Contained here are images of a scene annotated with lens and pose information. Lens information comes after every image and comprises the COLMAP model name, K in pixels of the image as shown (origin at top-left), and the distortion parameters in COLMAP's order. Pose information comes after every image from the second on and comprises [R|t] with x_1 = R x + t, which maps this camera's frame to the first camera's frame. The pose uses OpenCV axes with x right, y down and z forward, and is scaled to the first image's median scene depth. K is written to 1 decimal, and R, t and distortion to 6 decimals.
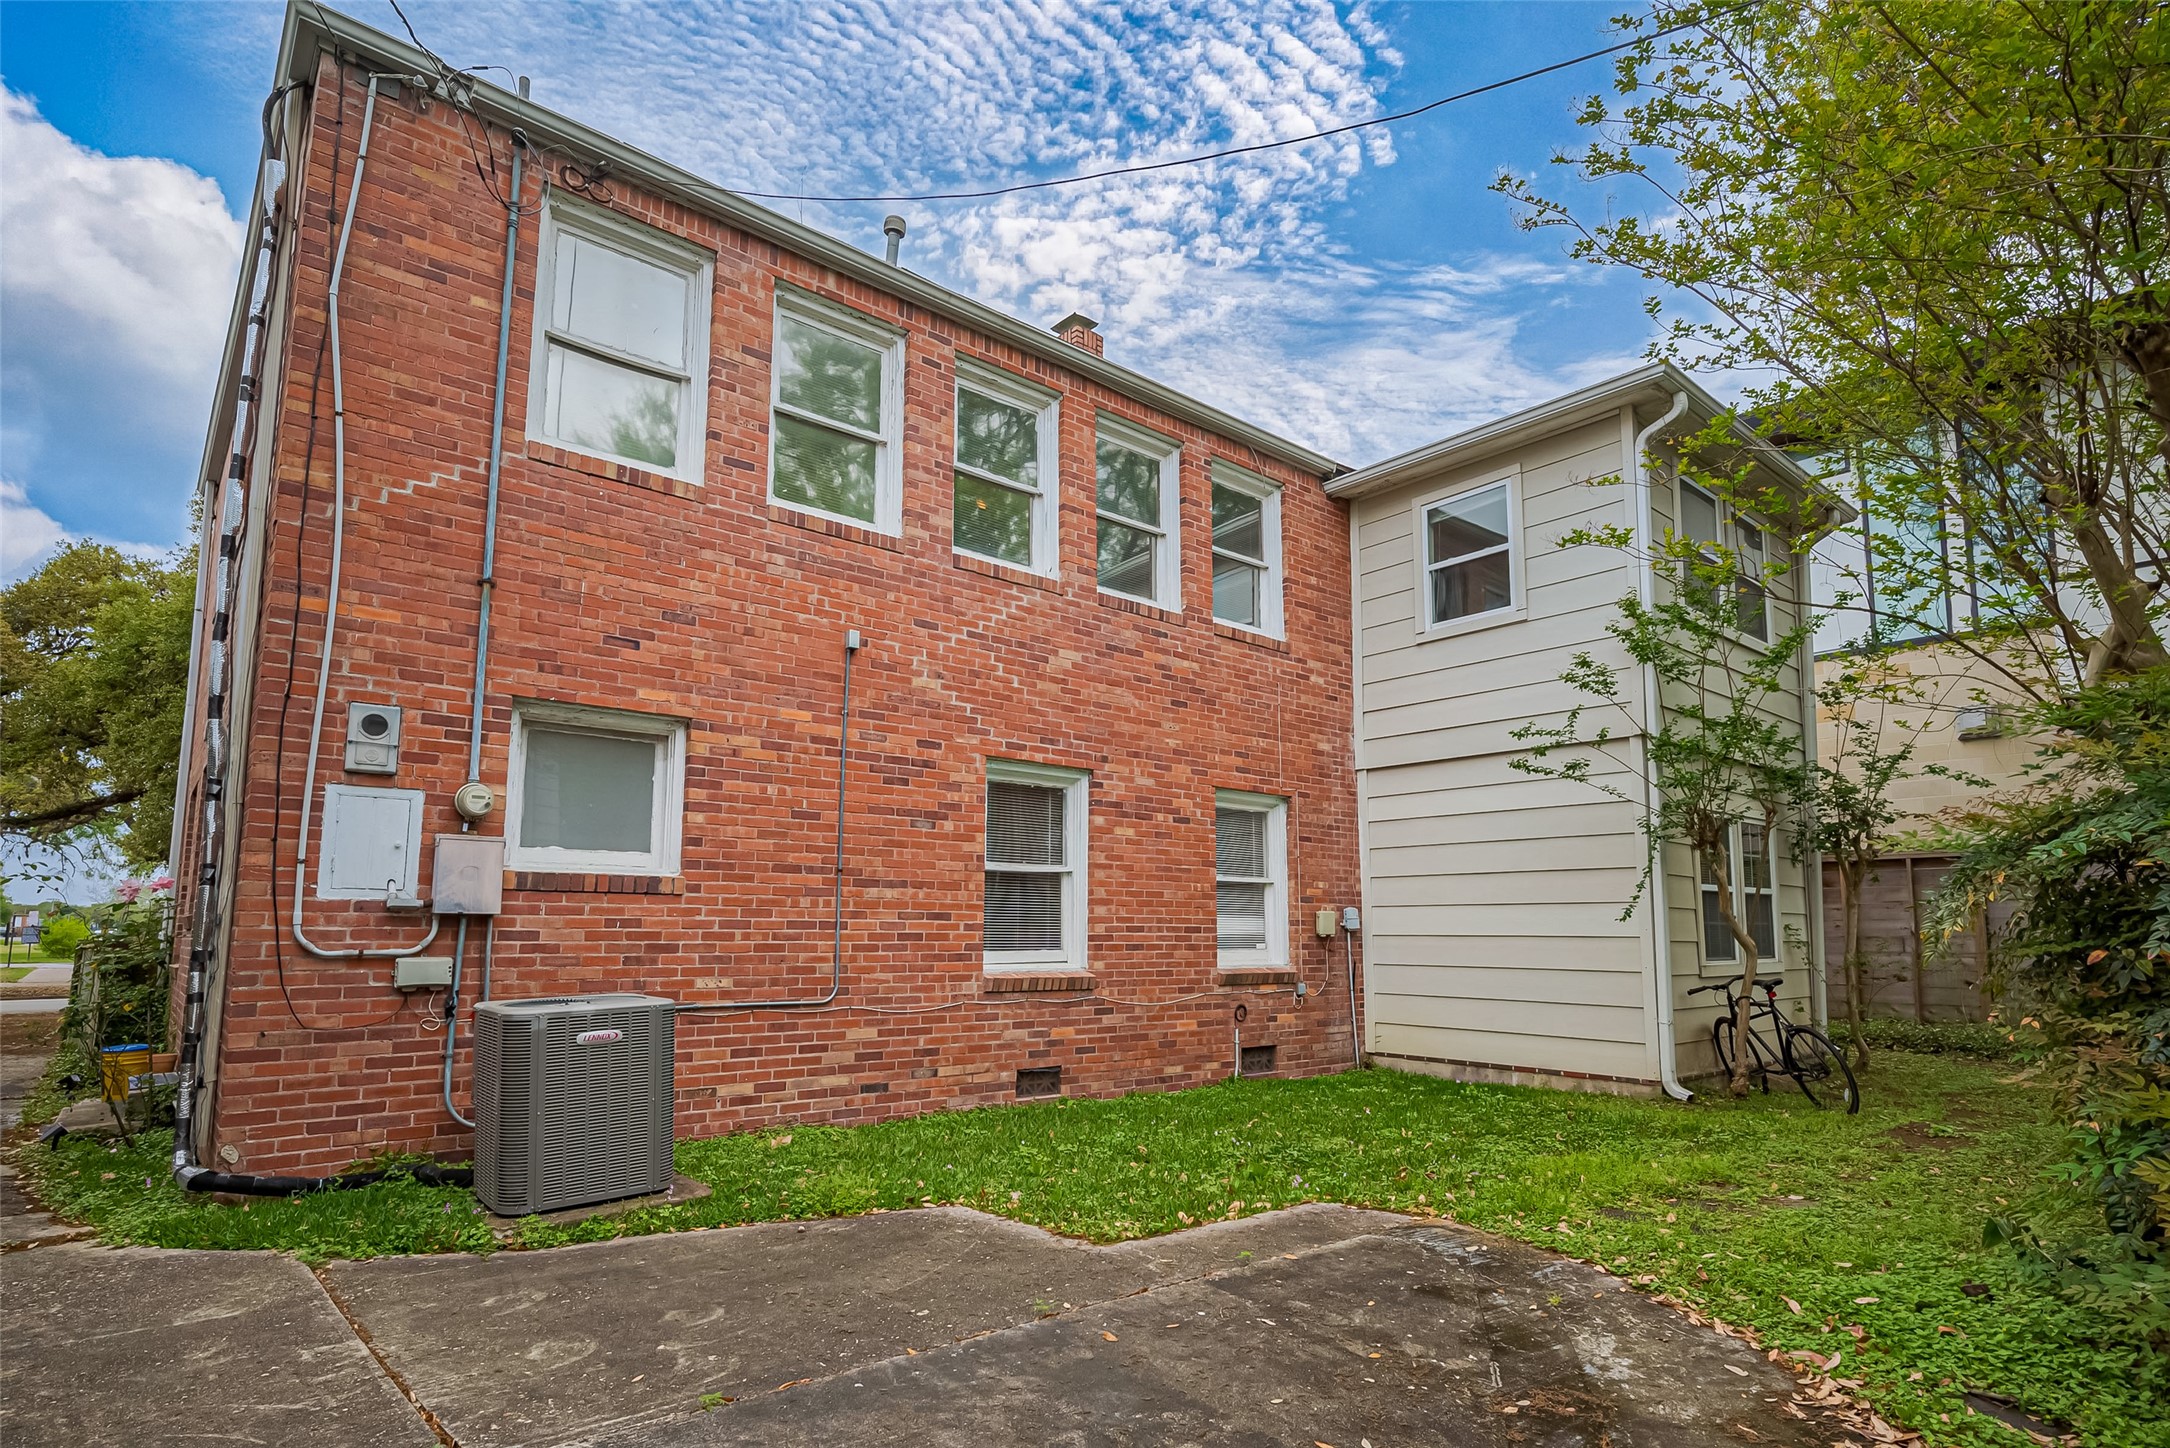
lens RADIAL K [[1134.4, 0, 1135.0], [0, 1134.4, 803.0], [0, 0, 1]] dist [0.001513, -0.001068]
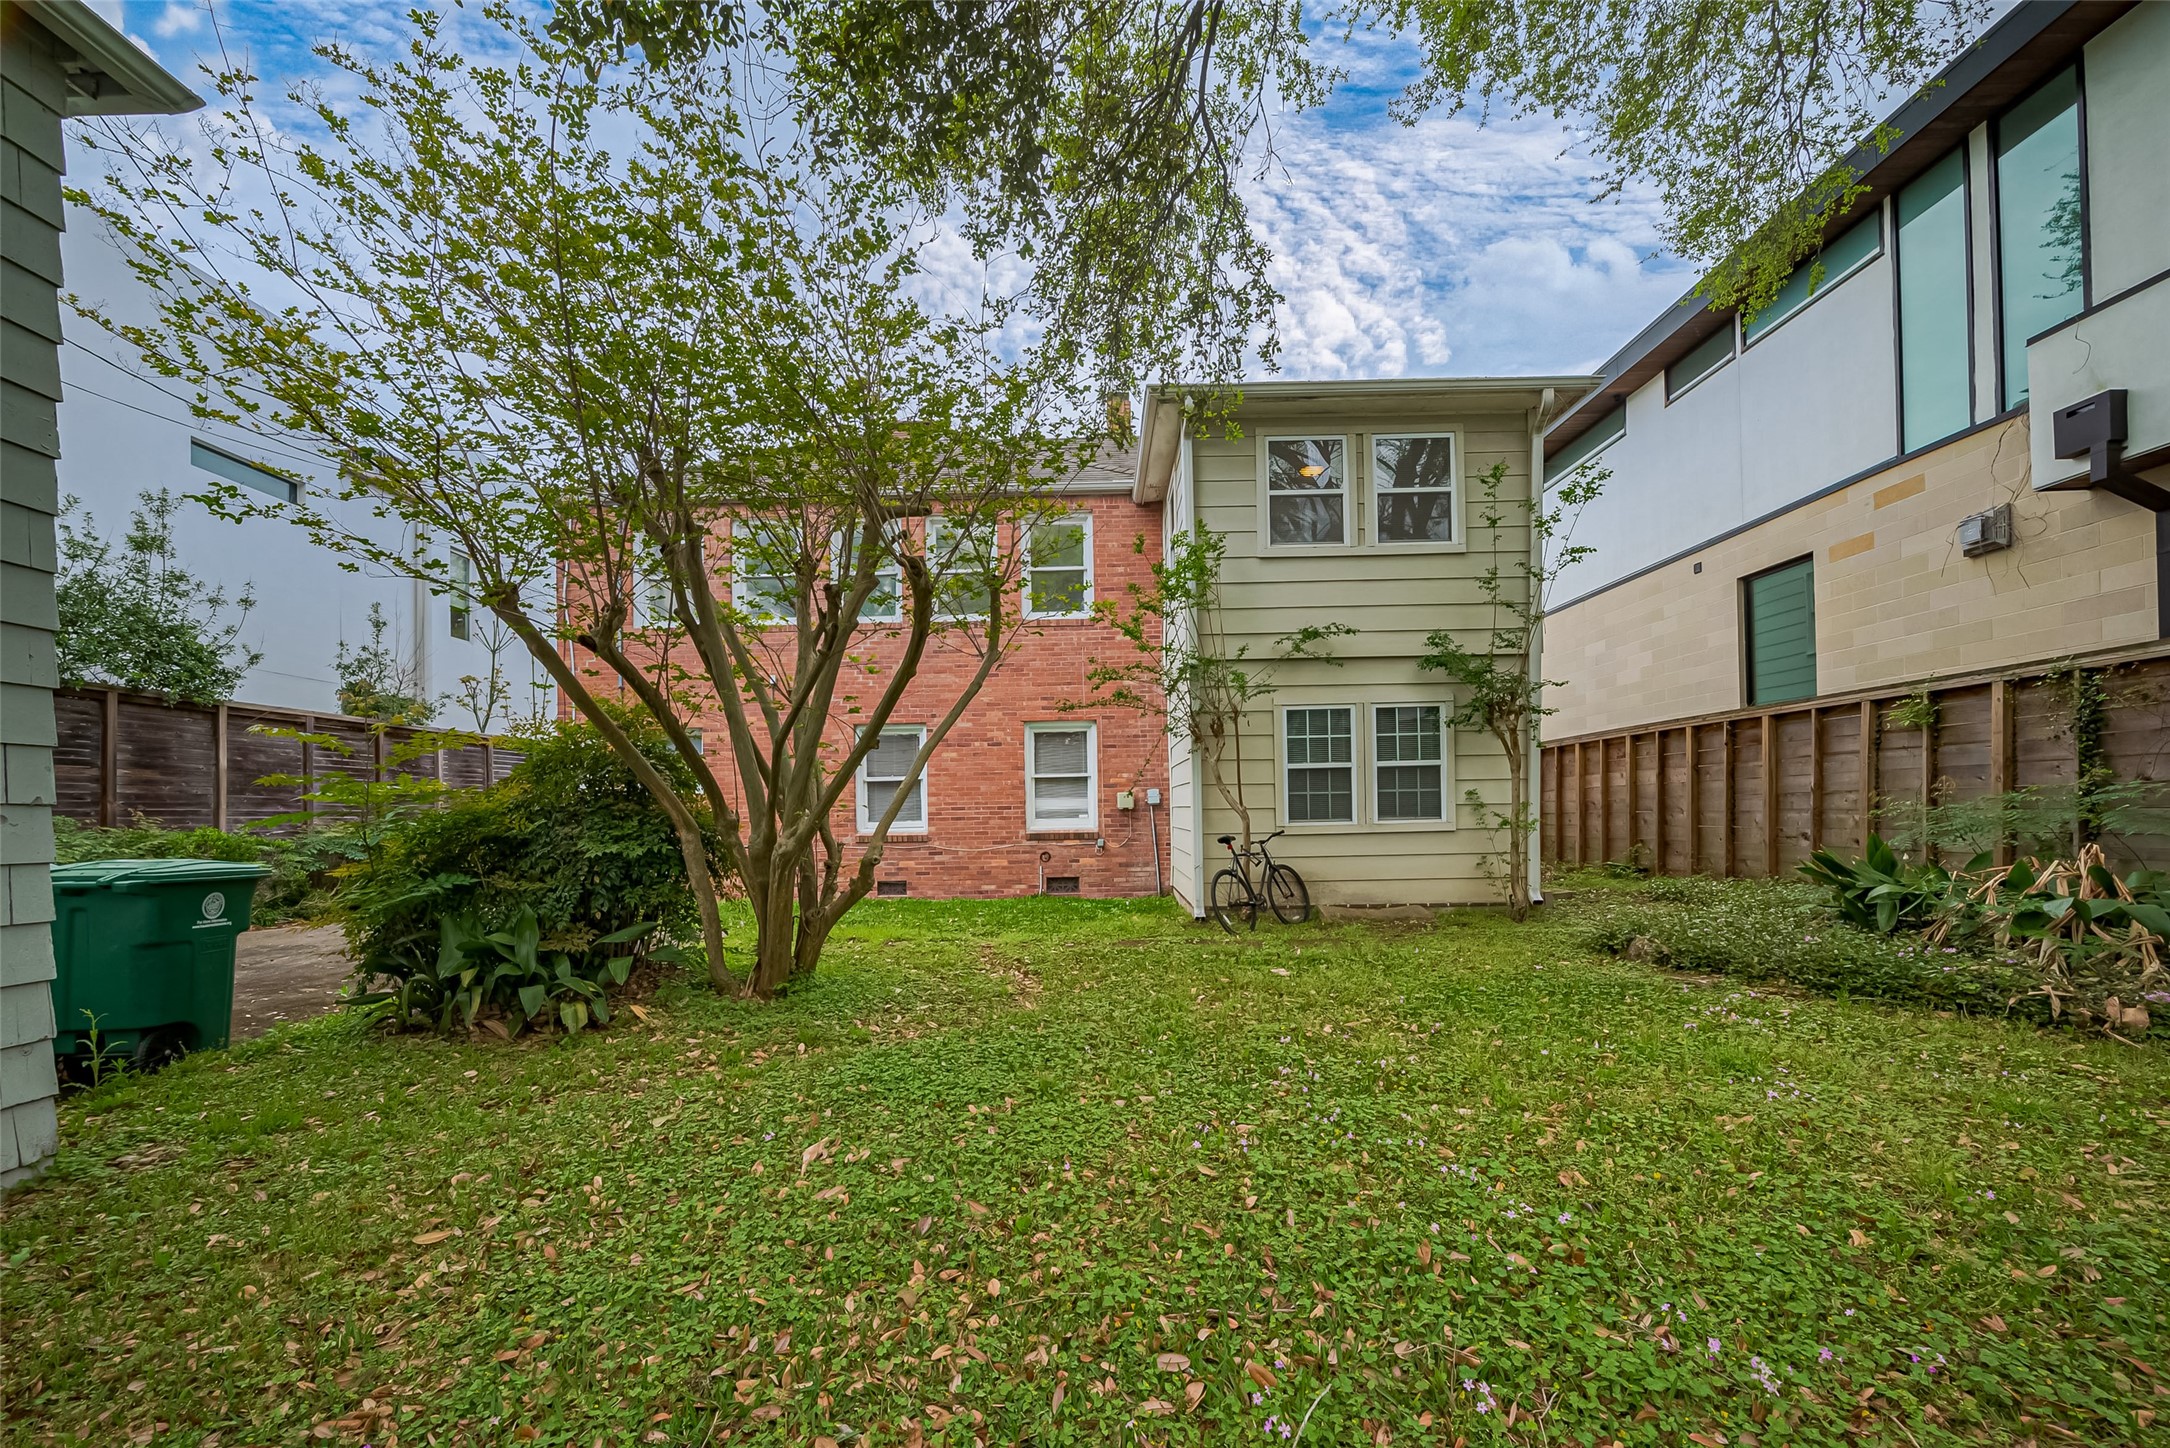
lens RADIAL K [[867.6, 0, 1094.9], [0, 867.6, 800.1], [0, 0, 1]] dist [0.000341, -0.000616]
pose [[0.747593, -0.027868, -0.663572, 0.869867], [0.098002, 0.992811, 0.068716, 0.020493], [0.656887, -0.116403, 0.744950, 0.101809]]
